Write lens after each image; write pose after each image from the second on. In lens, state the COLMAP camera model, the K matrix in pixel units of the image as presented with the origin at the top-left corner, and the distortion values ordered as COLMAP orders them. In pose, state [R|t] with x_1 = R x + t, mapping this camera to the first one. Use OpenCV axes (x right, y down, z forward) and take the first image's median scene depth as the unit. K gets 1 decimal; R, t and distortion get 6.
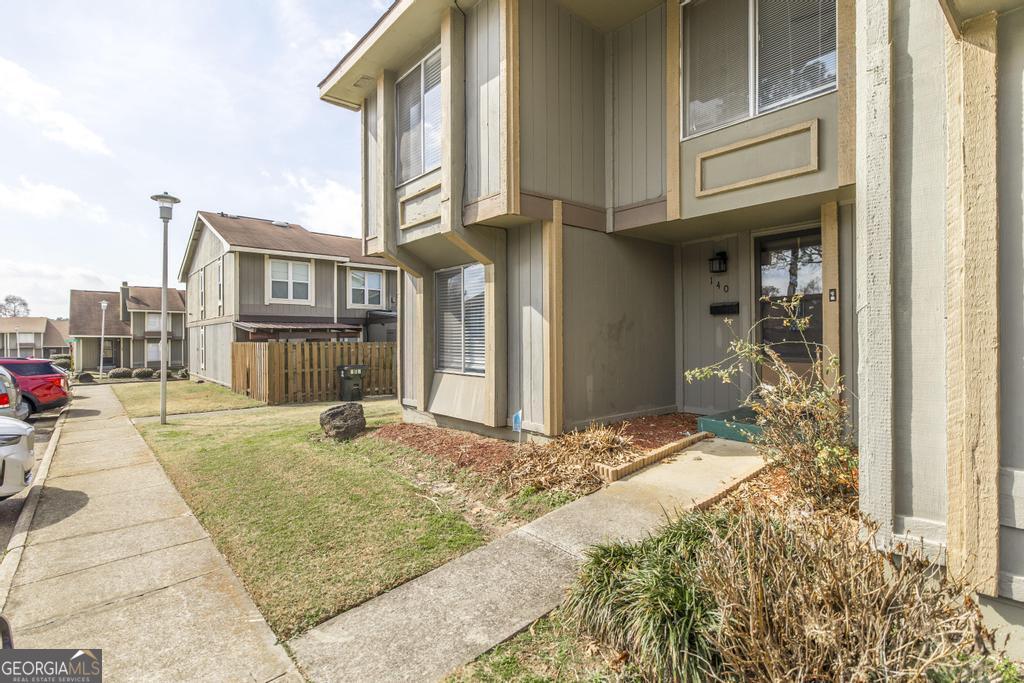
lens RADIAL K [[492.3, 0, 514.9], [0, 492.3, 338.6], [0, 0, 1]] dist [-0.006272, -0.000182]
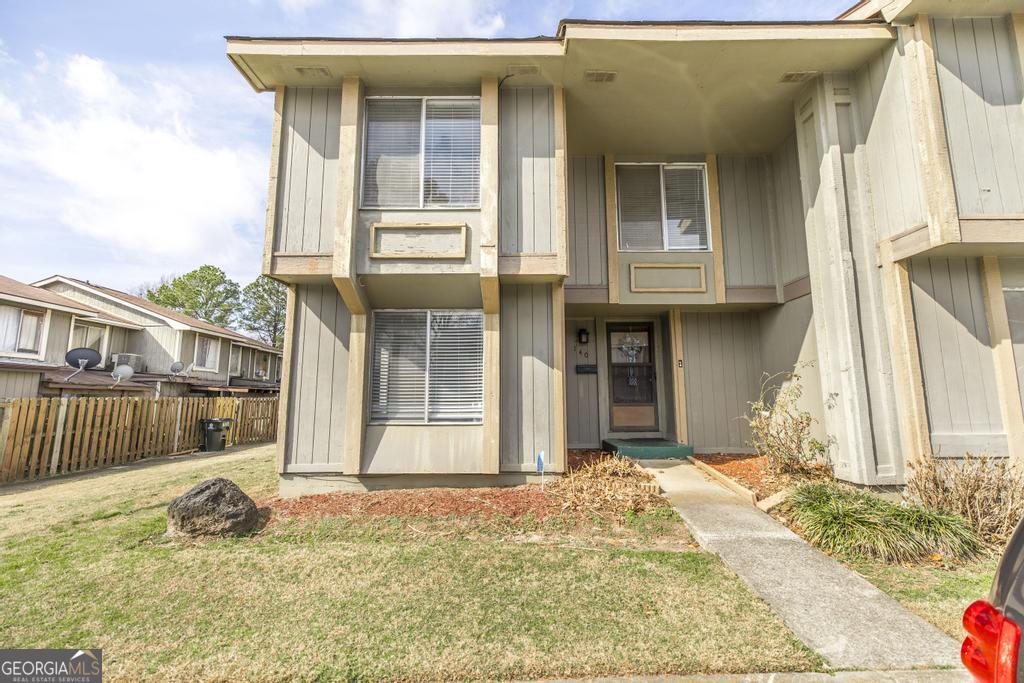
lens RADIAL K [[432.2, 0, 517.6], [0, 432.2, 342.6], [0, 0, 1]] dist [0.000885, -0.000082]
pose [[0.655487, 0.099524, 0.748620, -0.656626], [0.002753, 0.990957, -0.134152, 0.030661], [-0.755201, 0.089995, 0.649286, 0.347395]]
